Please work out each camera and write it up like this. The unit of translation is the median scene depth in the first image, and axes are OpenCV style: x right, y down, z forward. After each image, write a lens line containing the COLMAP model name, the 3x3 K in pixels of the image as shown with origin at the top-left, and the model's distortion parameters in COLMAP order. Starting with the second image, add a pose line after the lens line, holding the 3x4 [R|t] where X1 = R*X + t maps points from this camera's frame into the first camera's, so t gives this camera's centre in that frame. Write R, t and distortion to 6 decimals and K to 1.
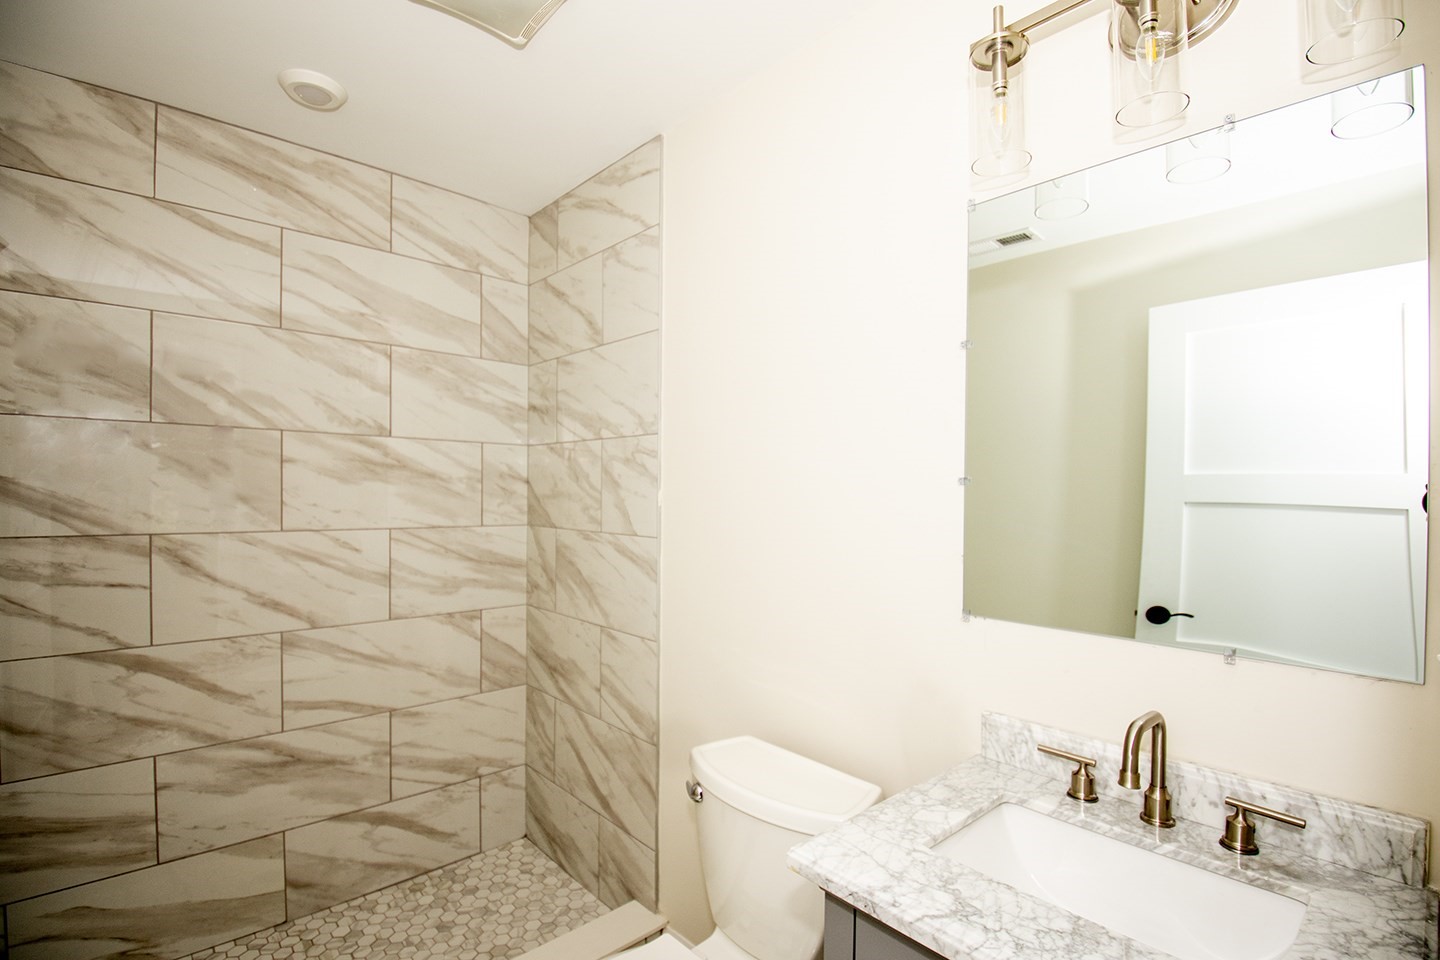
lens RADIAL K [[673.1, 0, 721.0], [0, 673.1, 484.0], [0, 0, 1]] dist [-0.000566, -0.009672]
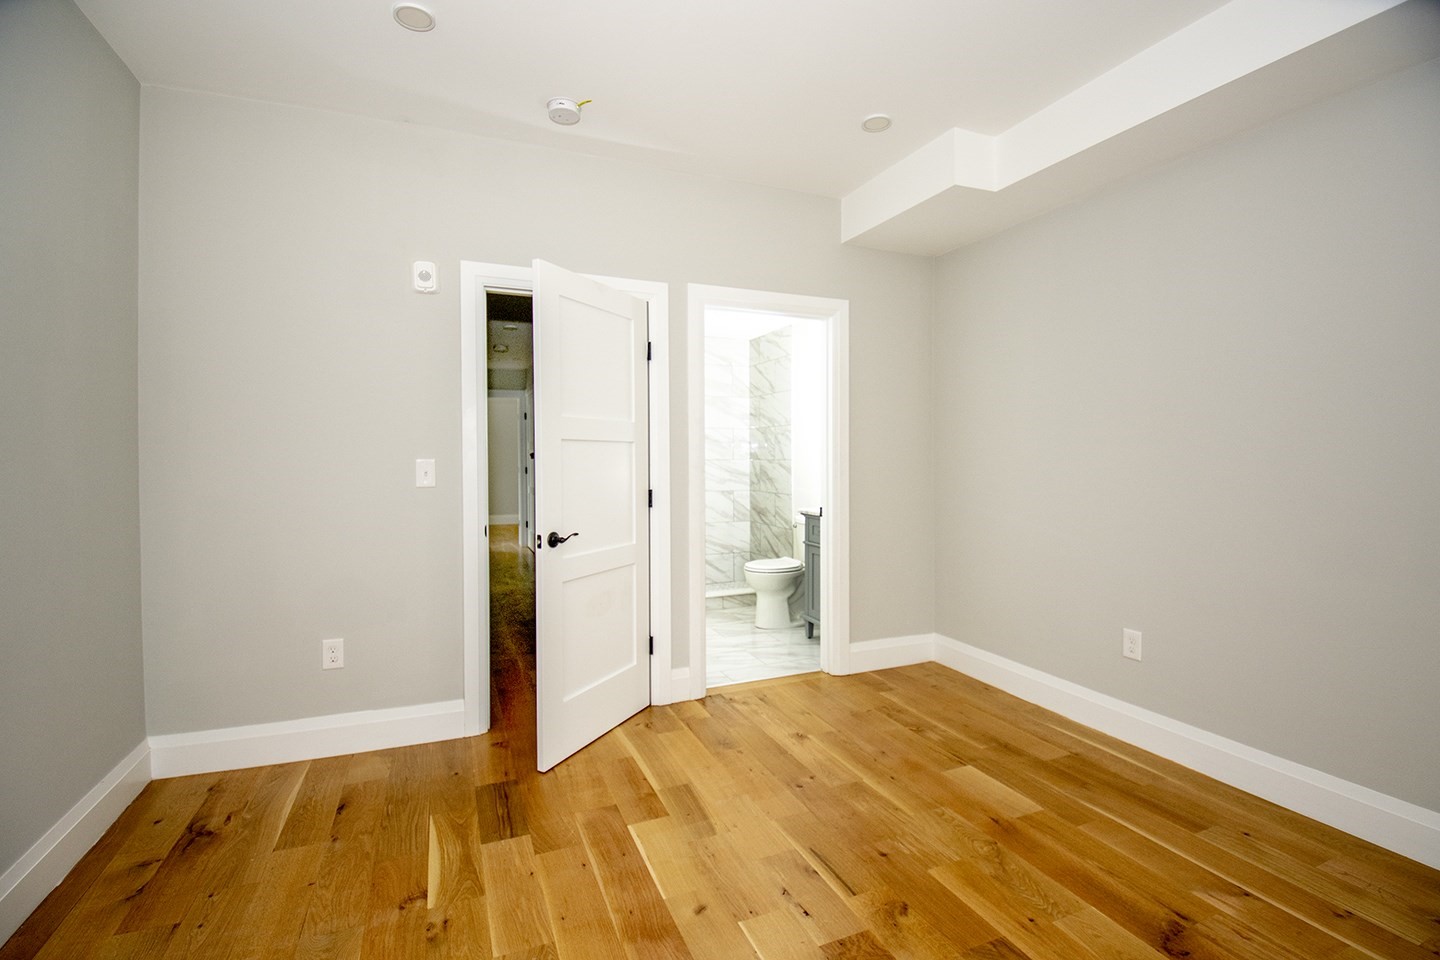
lens RADIAL K [[673.1, 0, 717.7], [0, 673.1, 472.7], [0, 0, 1]] dist [-0.000566, -0.009672]
pose [[0.943154, -0.000317, -0.332356, 0.498468], [0.008541, 0.999692, 0.023282, 0.055092], [0.332247, -0.024797, 0.942867, -1.623679]]
